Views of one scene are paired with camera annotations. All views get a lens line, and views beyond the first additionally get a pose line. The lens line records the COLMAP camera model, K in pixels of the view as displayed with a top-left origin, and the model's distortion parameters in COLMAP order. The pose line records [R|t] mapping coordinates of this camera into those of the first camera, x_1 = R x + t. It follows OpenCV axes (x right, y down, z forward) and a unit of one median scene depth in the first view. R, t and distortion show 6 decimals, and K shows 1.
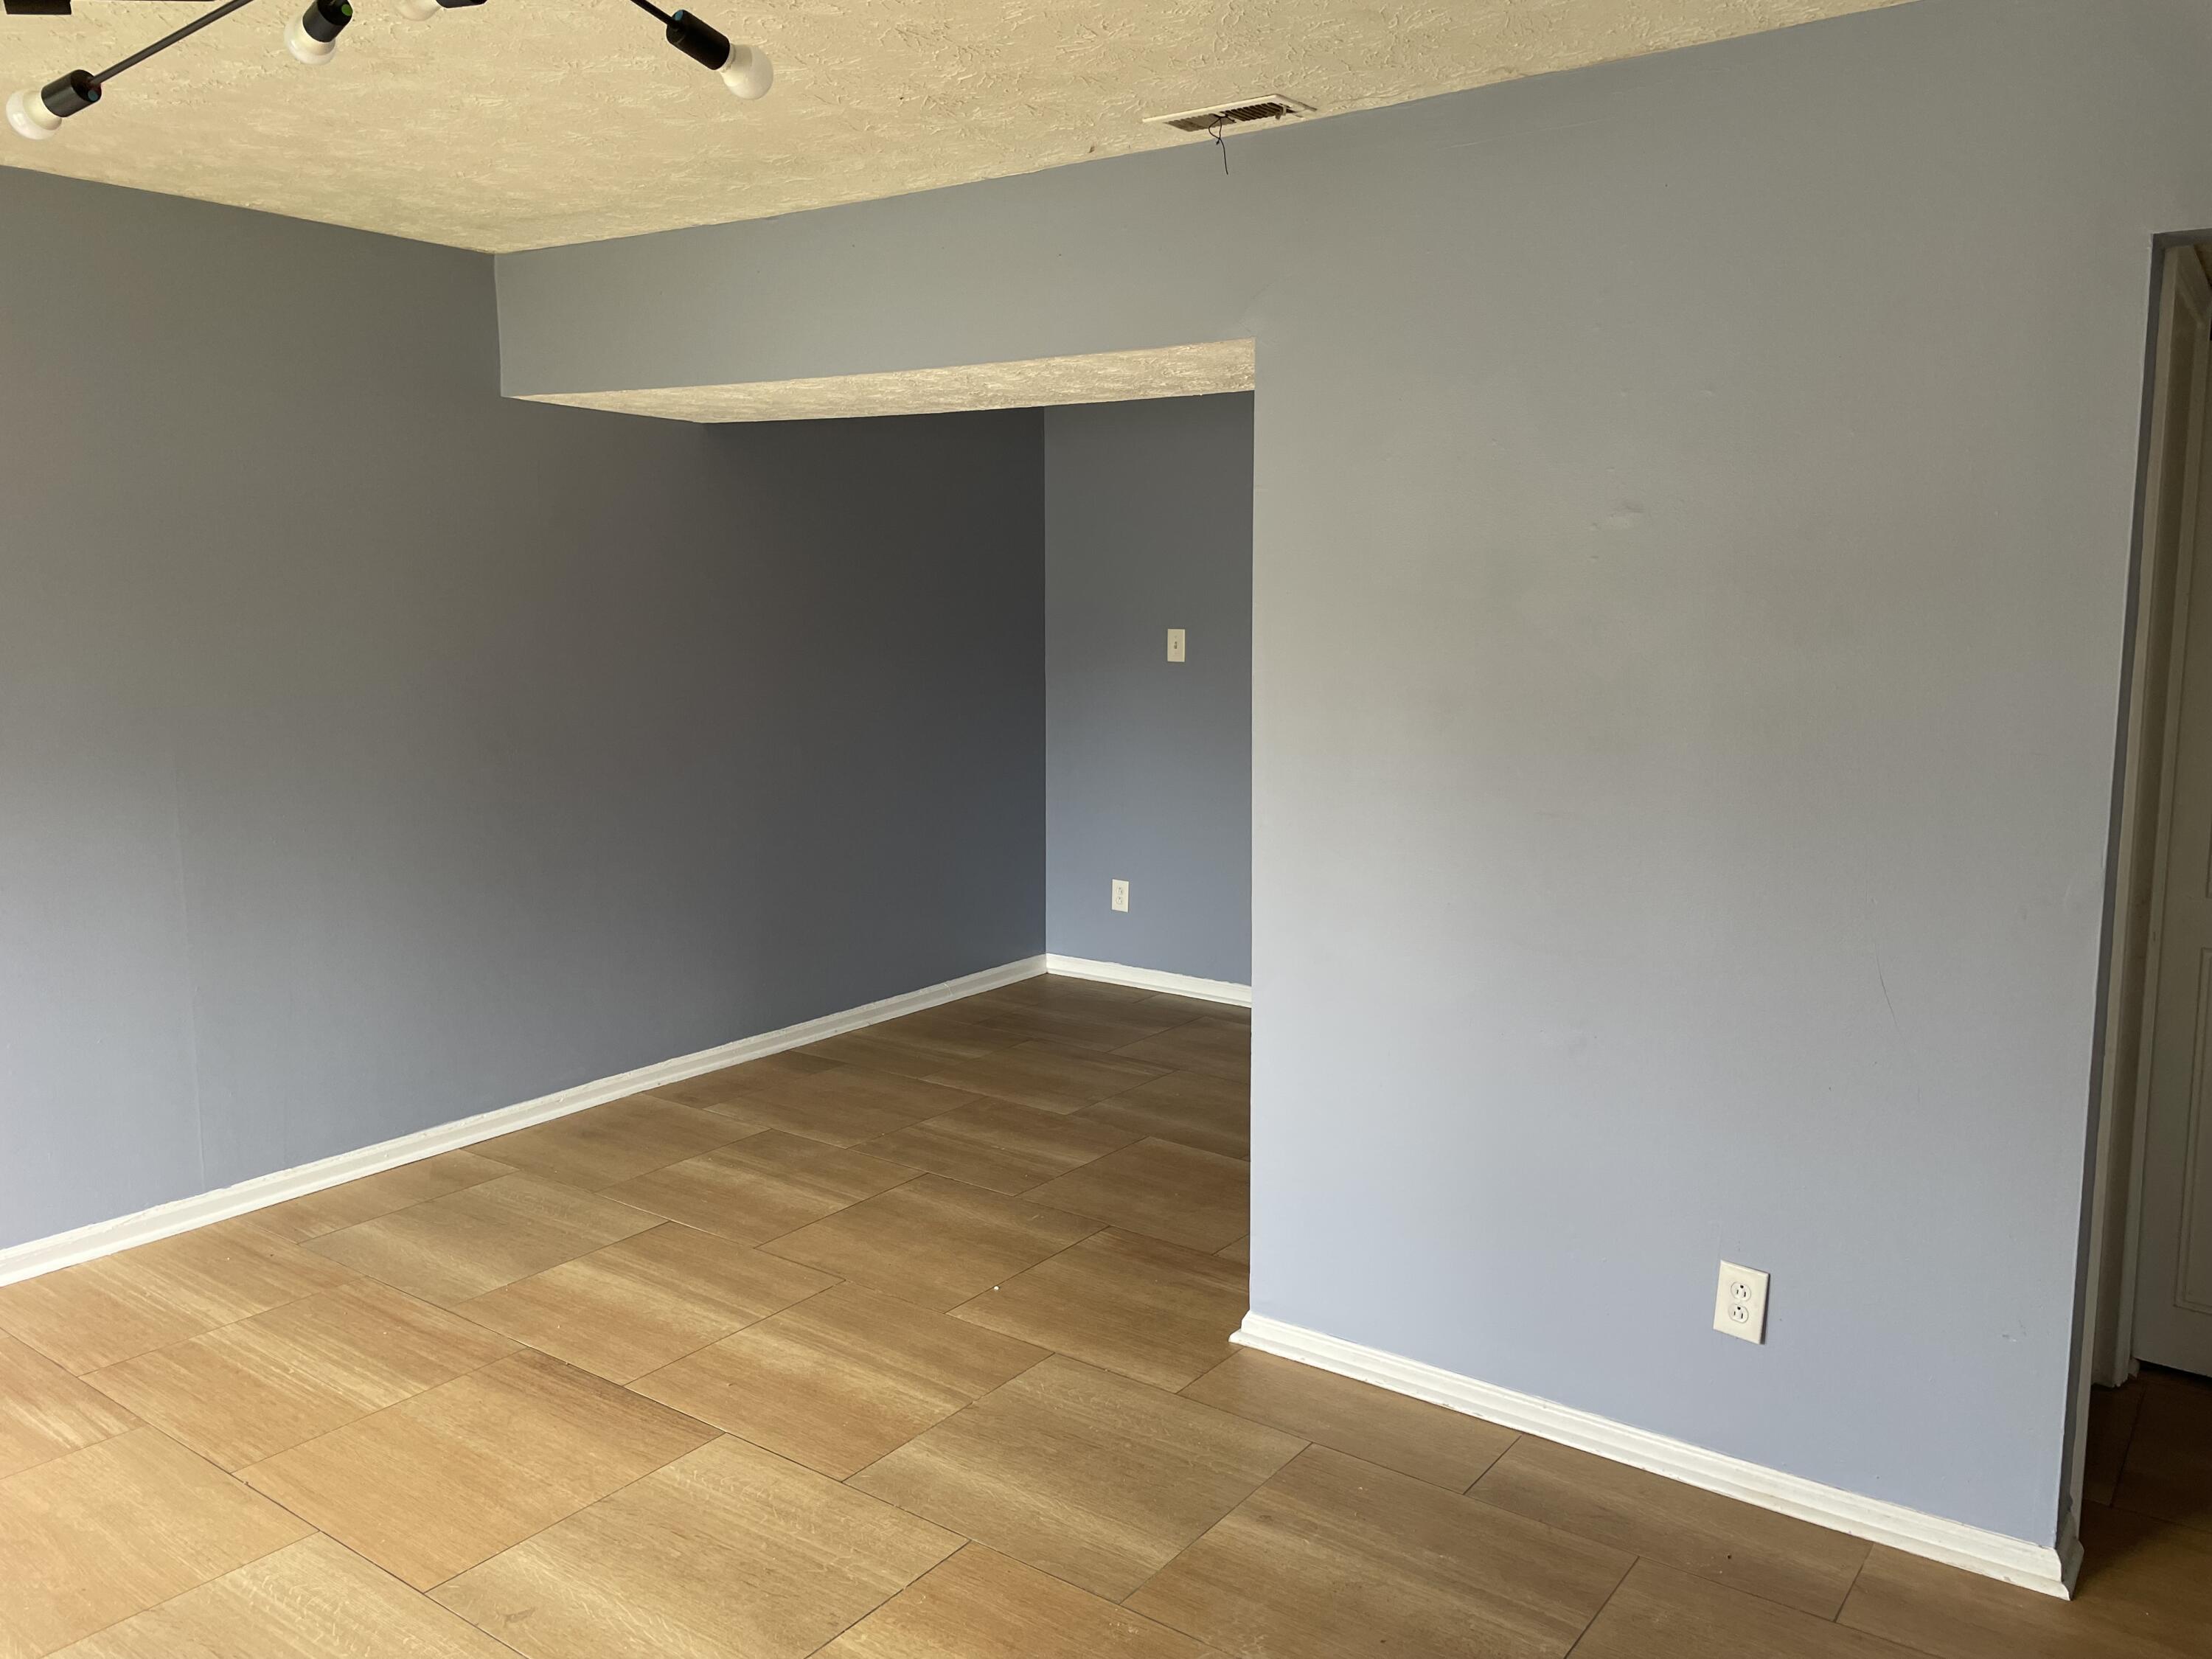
lens RADIAL K [[1650.9, 0, 1125.0], [0, 1650.9, 832.2], [0, 0, 1]] dist [0.018335, -0.032660]
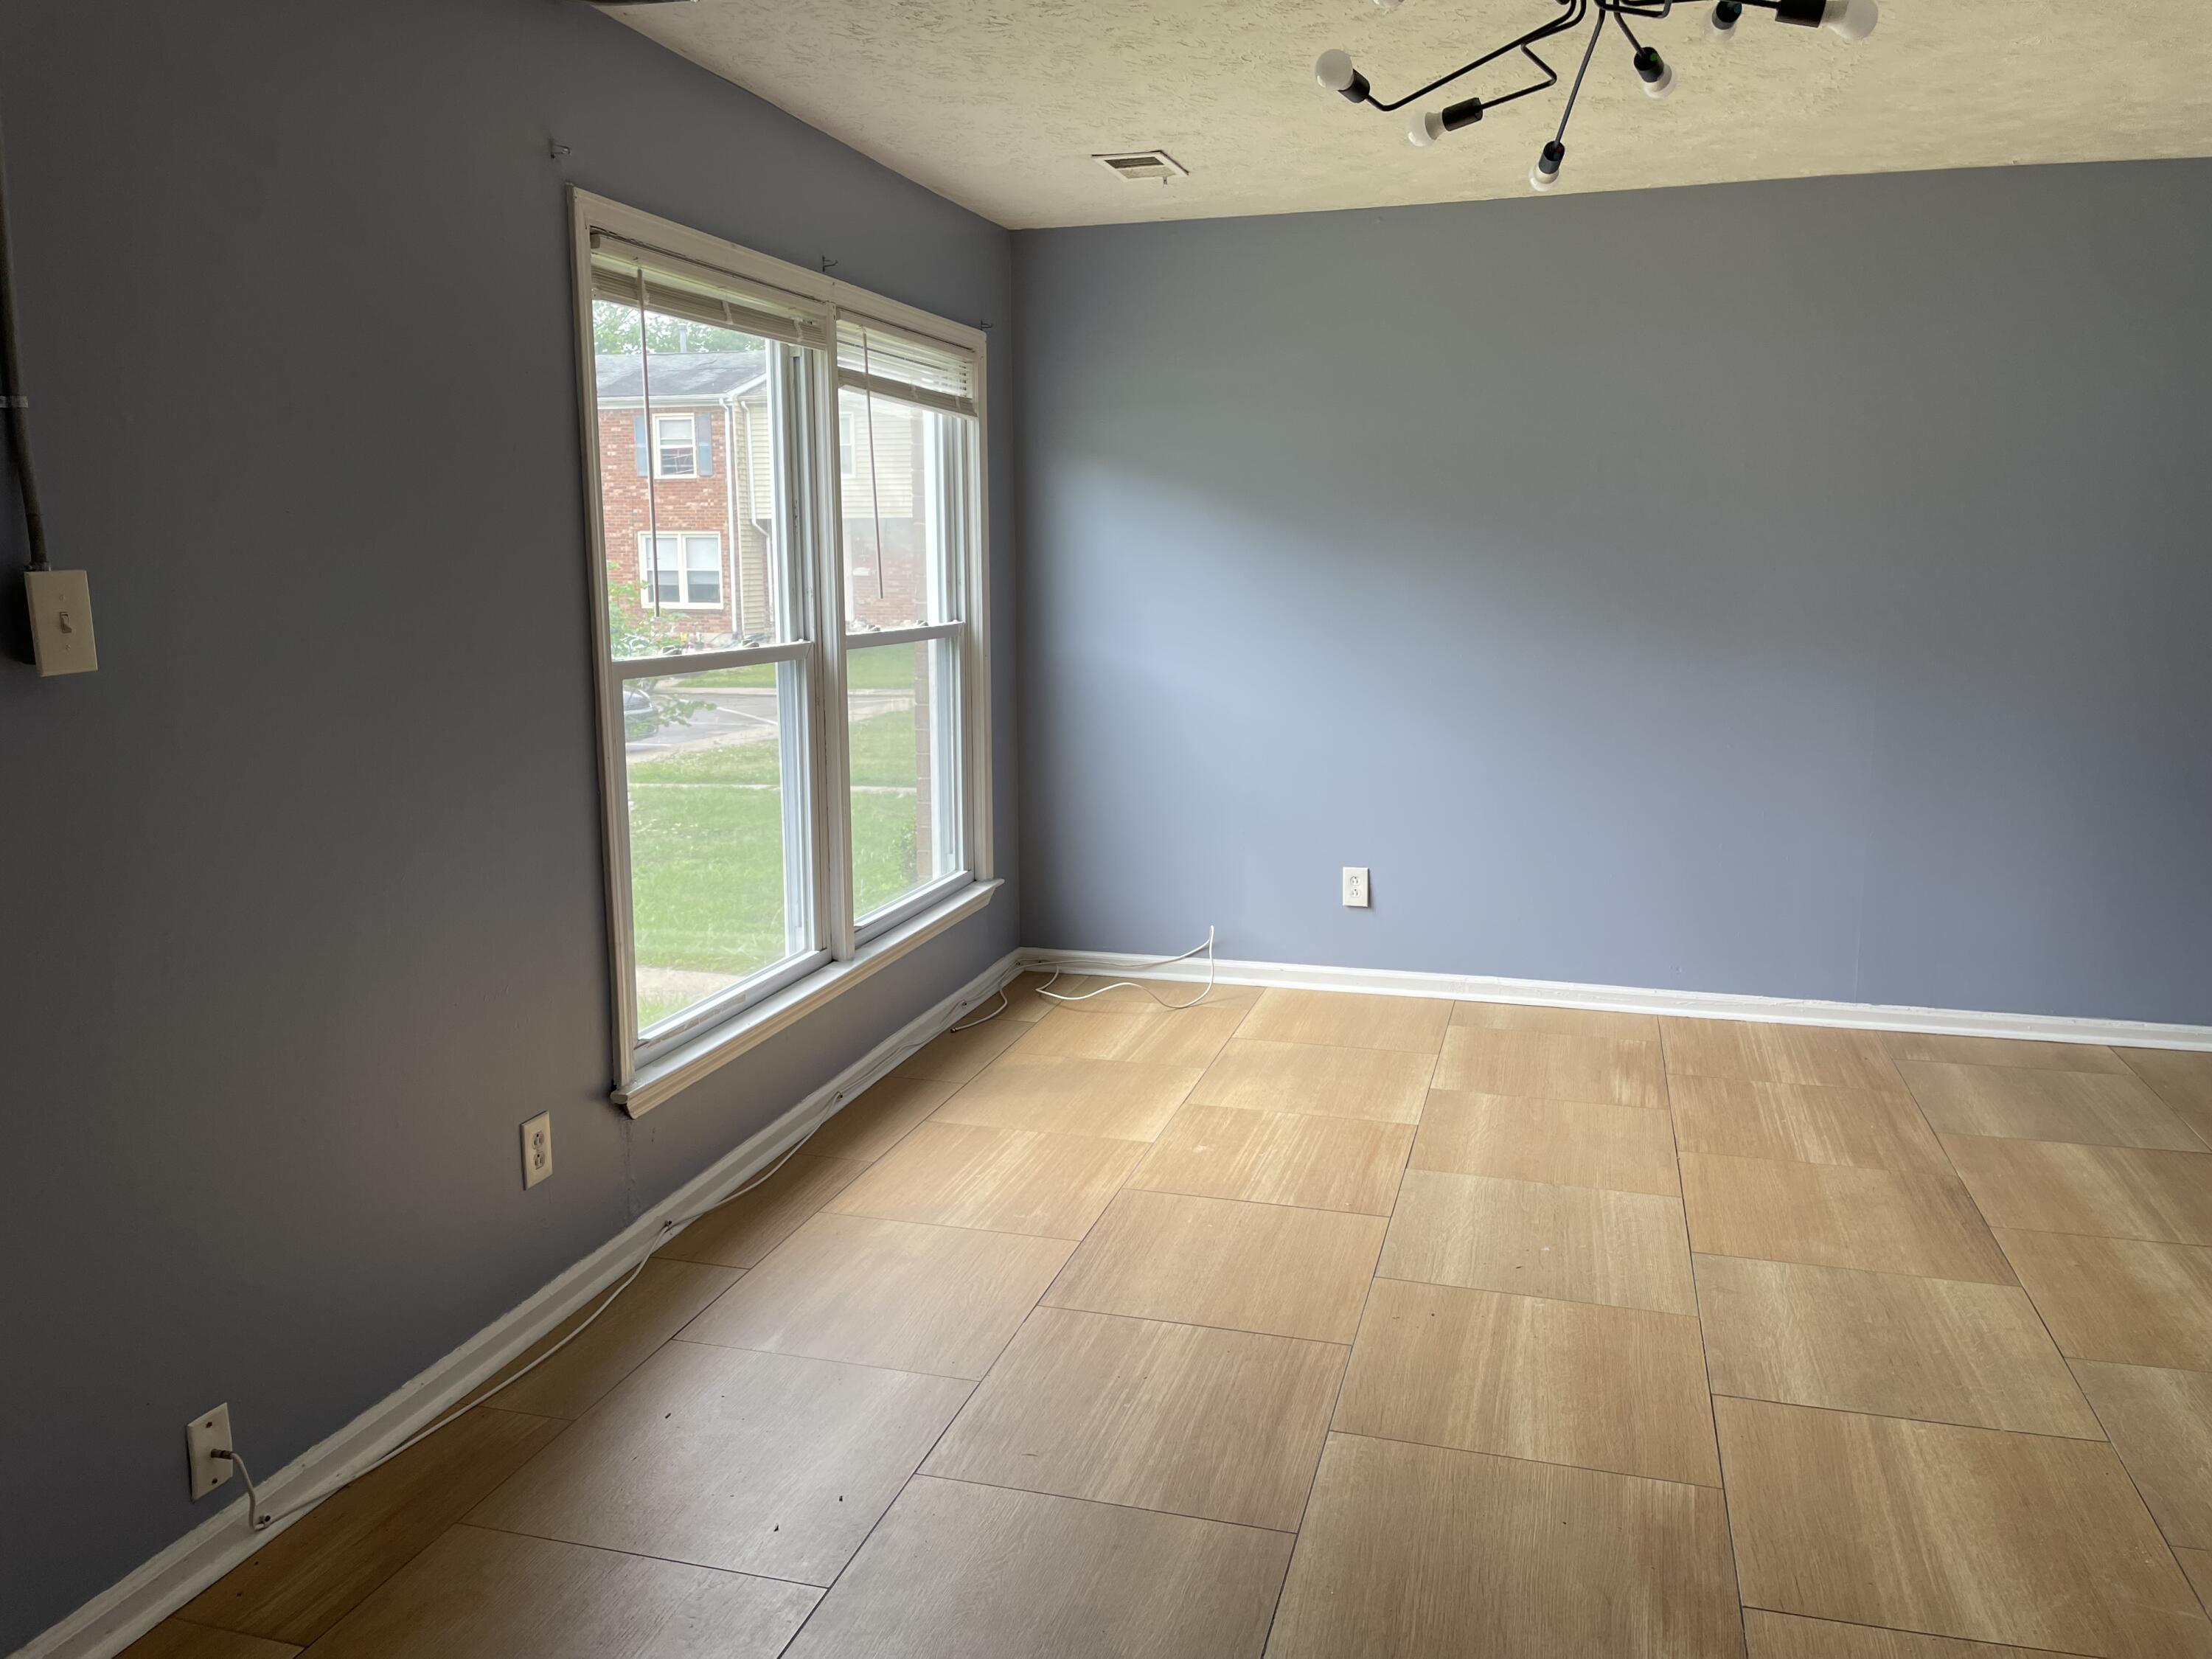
lens RADIAL K [[1650.9, 0, 1097.5], [0, 1650.9, 834.9], [0, 0, 1]] dist [0.018335, -0.032660]
pose [[0.329714, 0.158321, -0.930711, 0.431287], [-0.136843, 0.983442, 0.118812, 0.034366], [0.934111, 0.088188, 0.345919, 0.062439]]
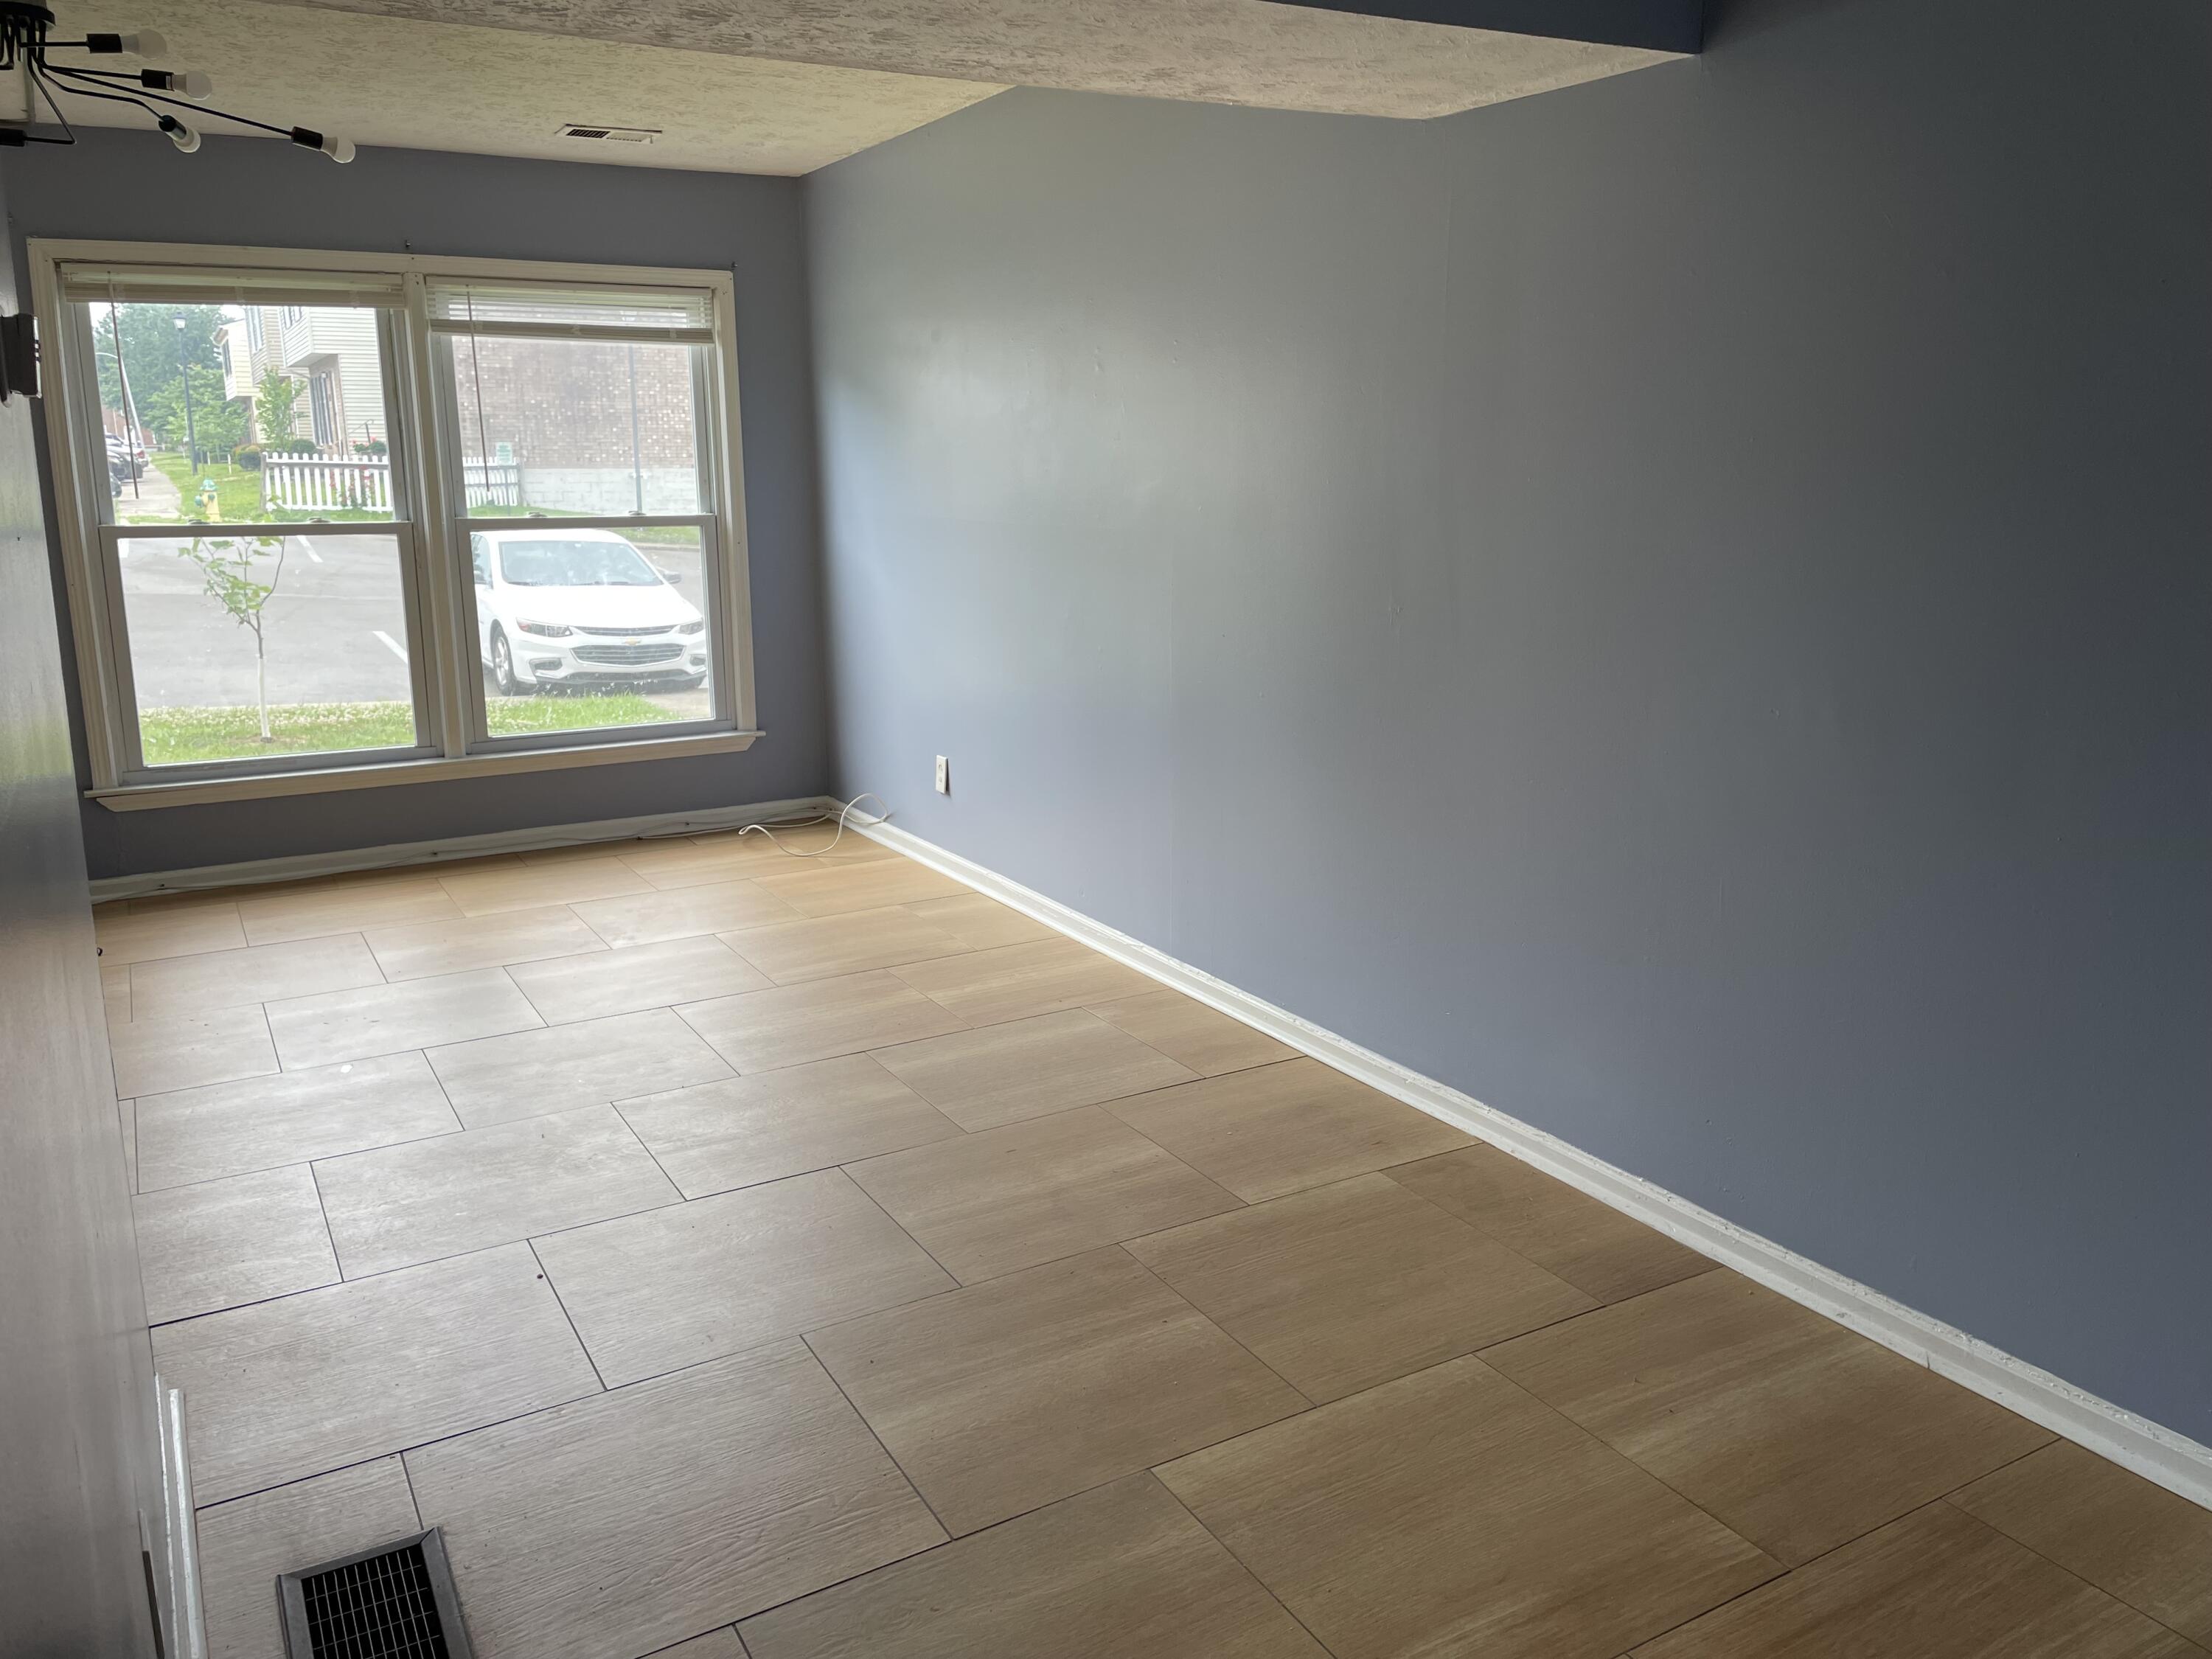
lens RADIAL K [[1650.9, 0, 1087.3], [0, 1650.9, 839.8], [0, 0, 1]] dist [0.018335, -0.032660]
pose [[-0.419753, 0.196946, -0.886013, 0.491150], [-0.133865, 0.952066, 0.275047, -0.173758], [0.897712, 0.234058, -0.373268, 1.565136]]
